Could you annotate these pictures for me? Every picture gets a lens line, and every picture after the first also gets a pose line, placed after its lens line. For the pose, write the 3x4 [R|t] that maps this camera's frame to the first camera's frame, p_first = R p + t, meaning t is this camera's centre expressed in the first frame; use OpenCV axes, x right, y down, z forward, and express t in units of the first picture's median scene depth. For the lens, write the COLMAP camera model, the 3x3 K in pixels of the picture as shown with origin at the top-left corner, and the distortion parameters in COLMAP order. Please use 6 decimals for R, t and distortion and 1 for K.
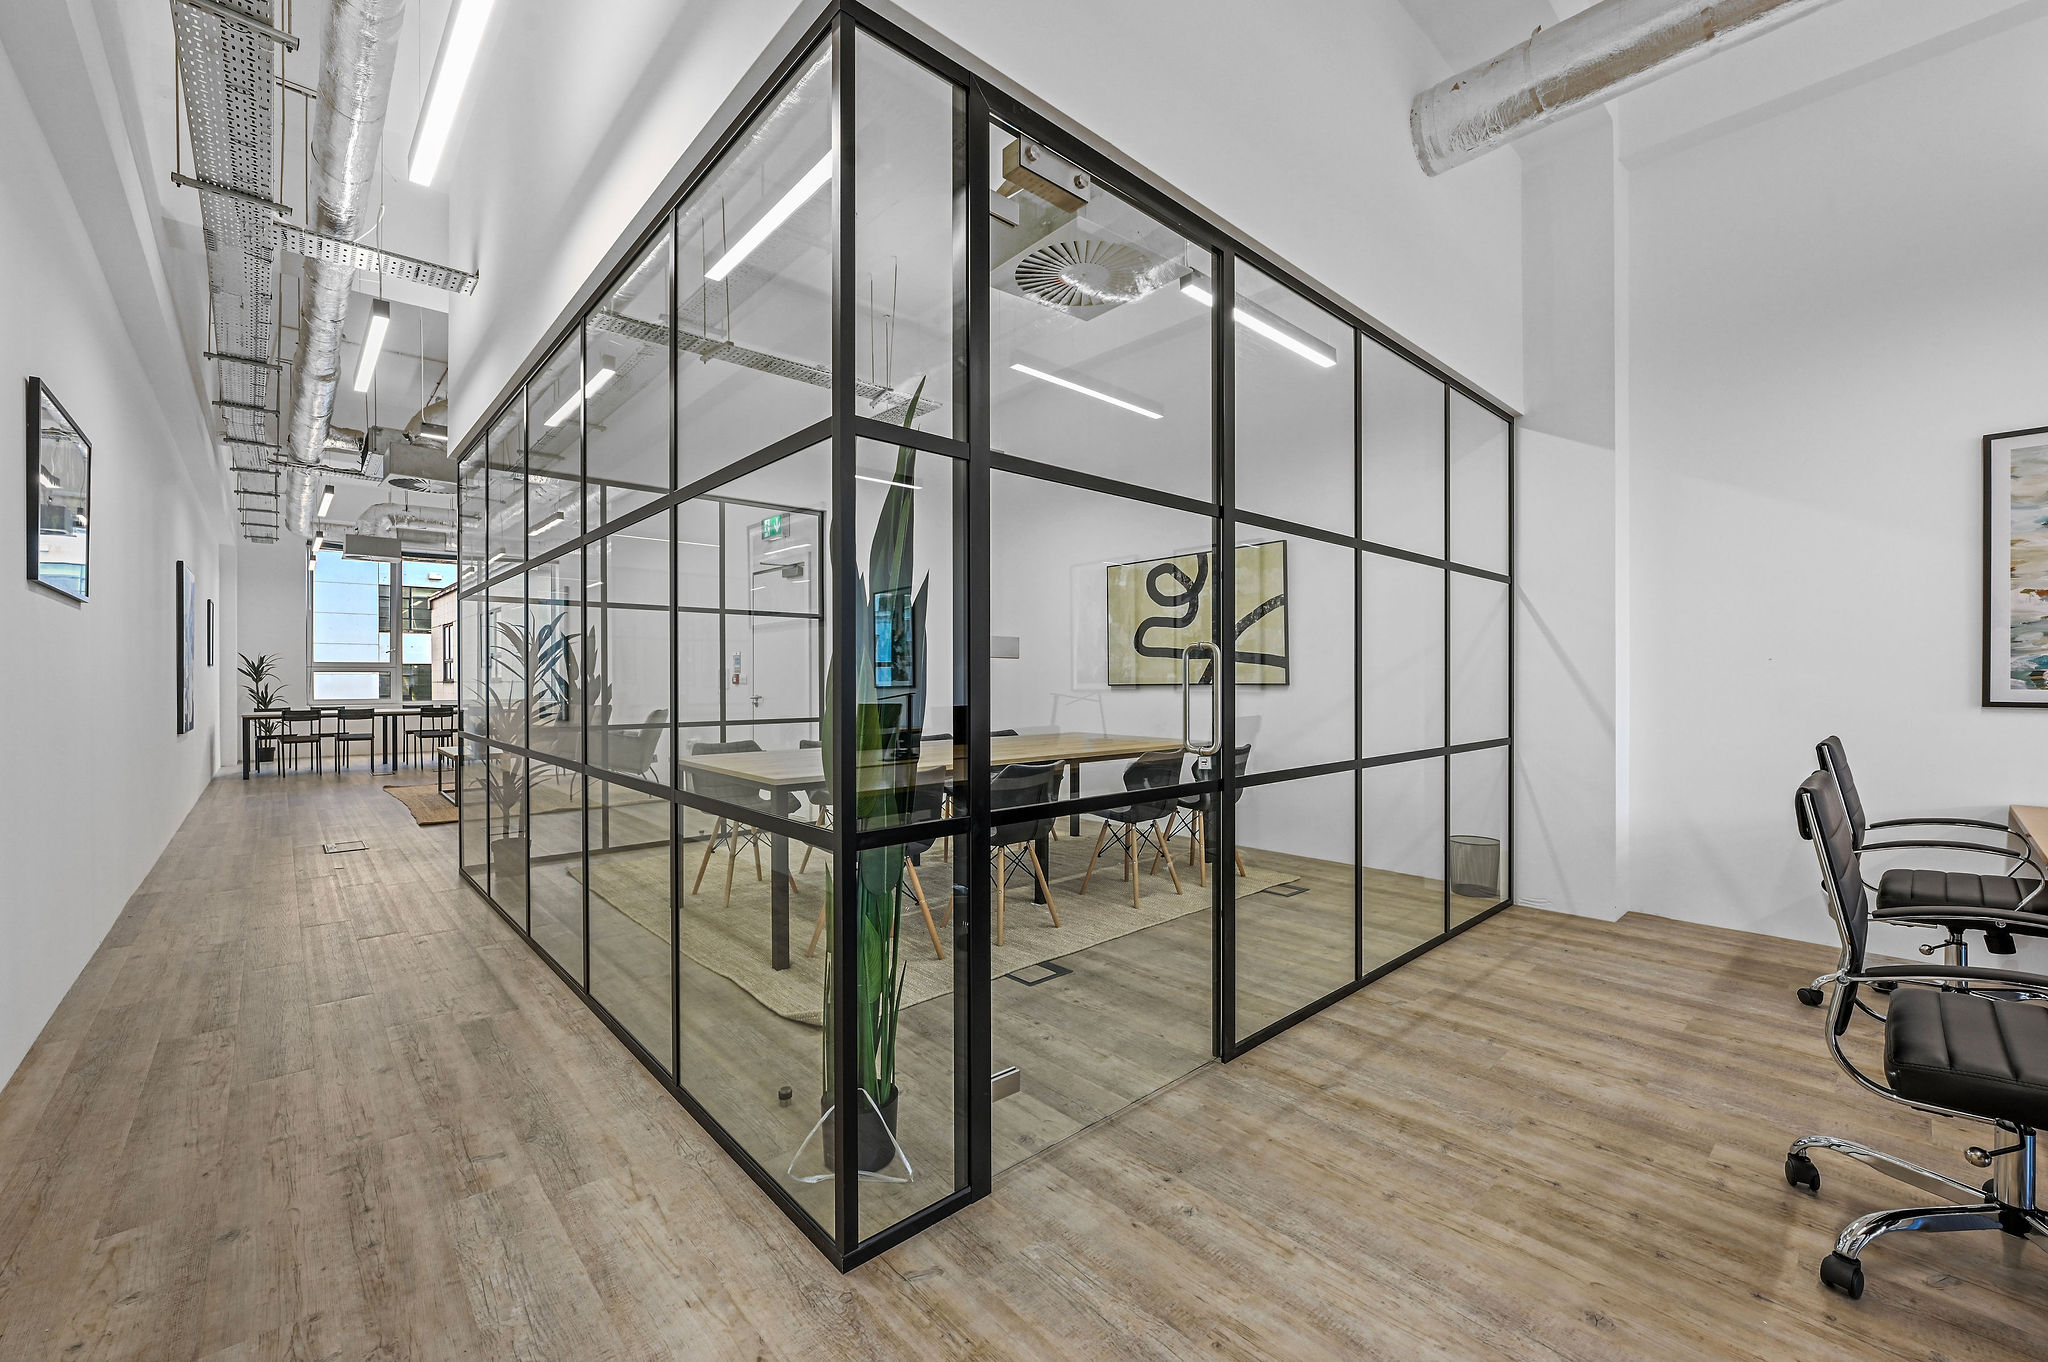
lens RADIAL K [[836.6, 0, 1028.3], [0, 836.6, 675.6], [0, 0, 1]] dist [0.002704, -0.000068]
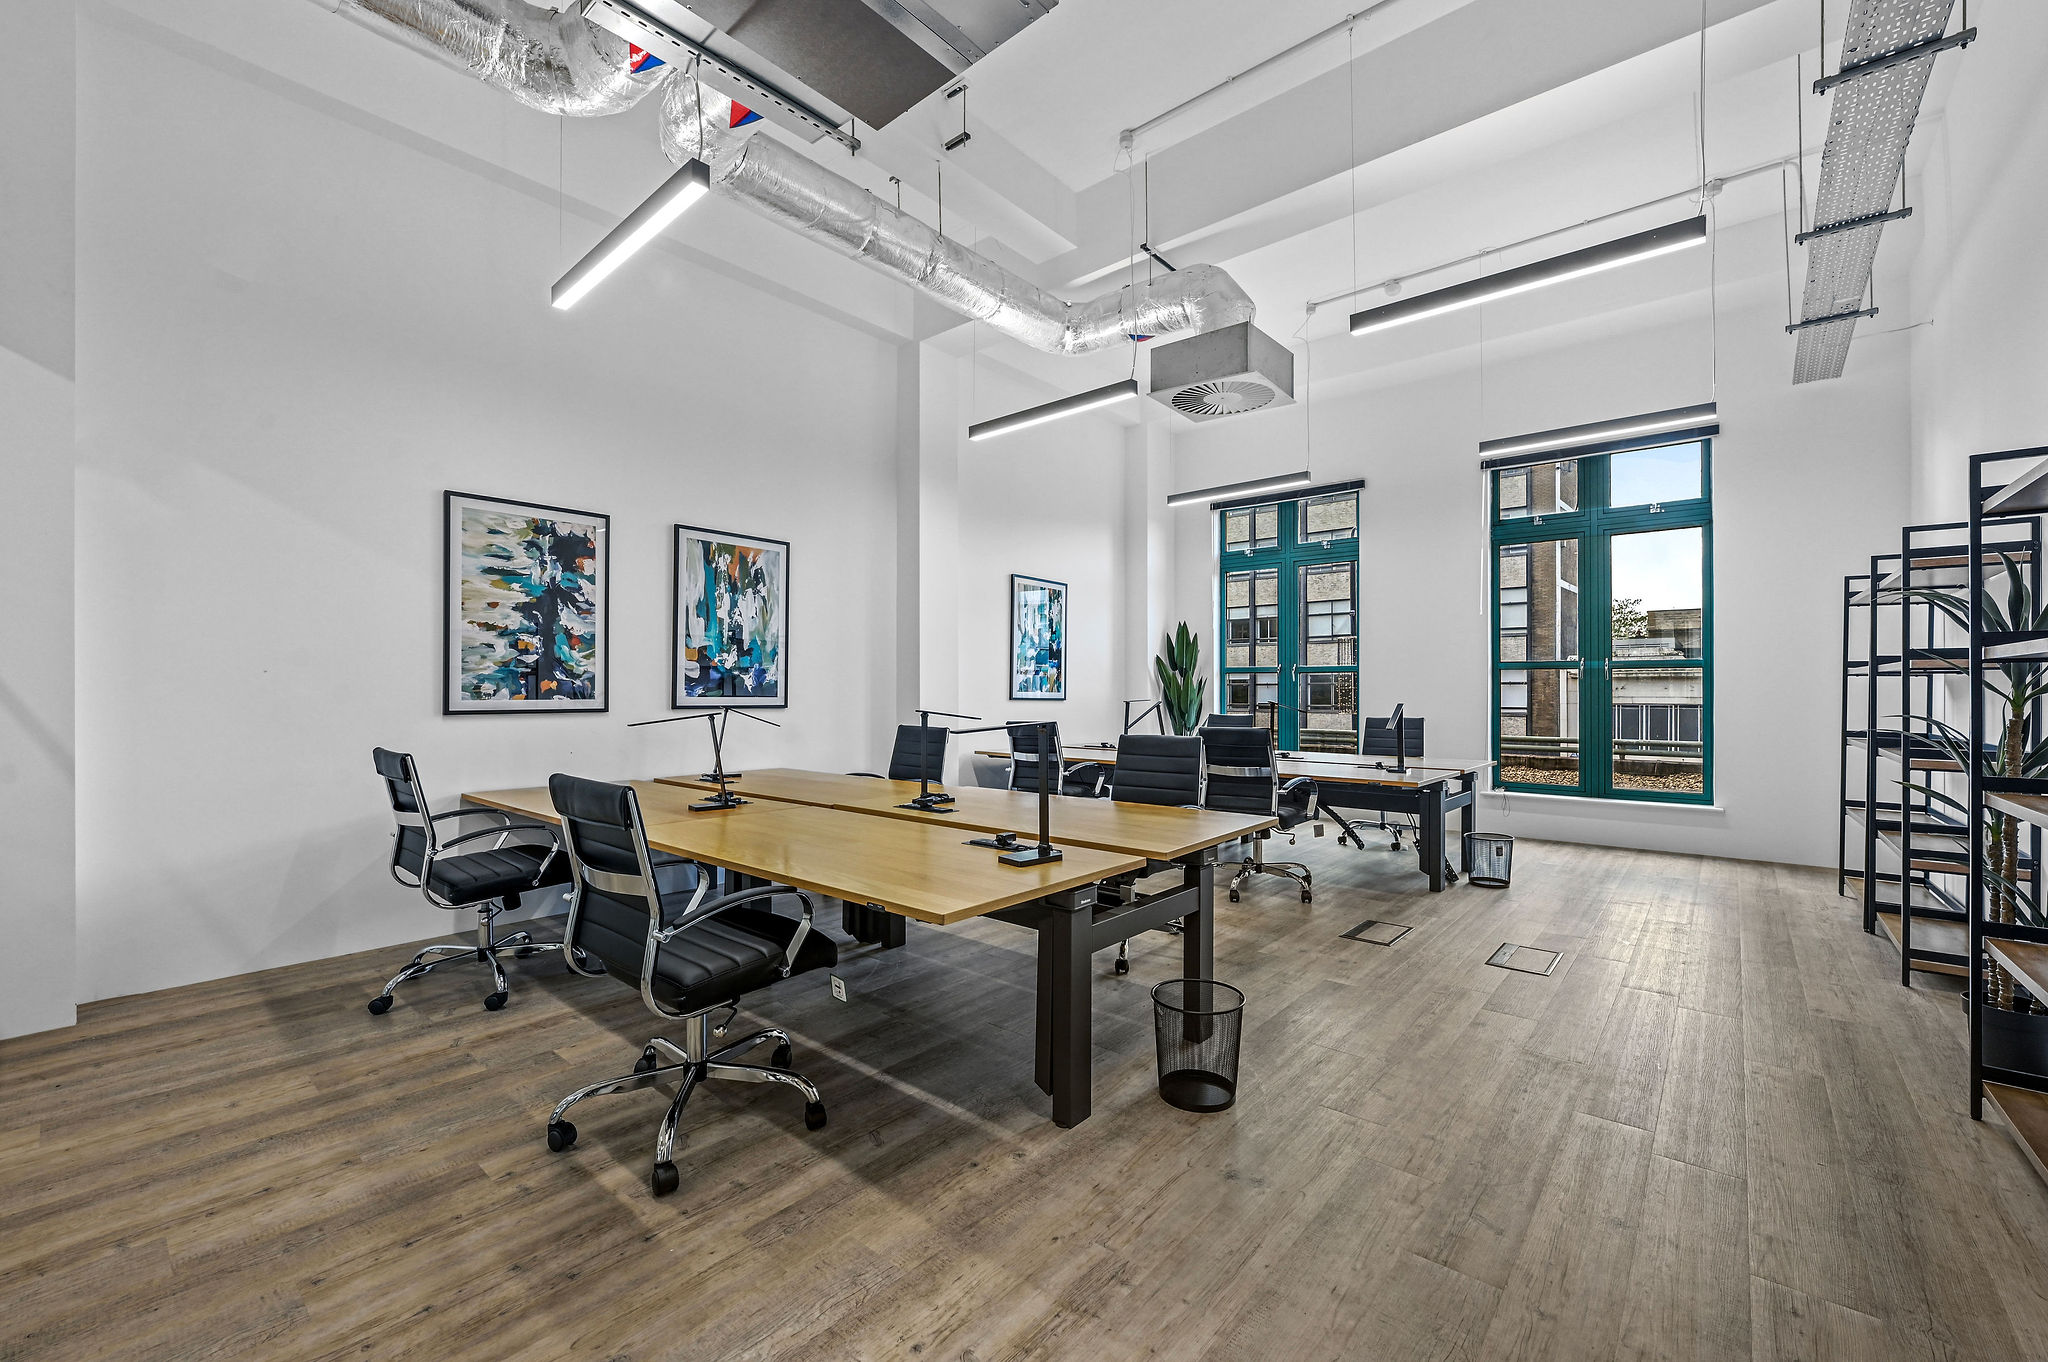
lens RADIAL K [[836.6, 0, 1033.3], [0, 836.6, 684.6], [0, 0, 1]] dist [0.002704, -0.000068]
pose [[-0.115825, 0.005076, 0.993257, -0.194607], [-0.001334, 0.999985, -0.005266, -0.001990], [-0.993269, -0.001935, -0.115817, 0.377832]]
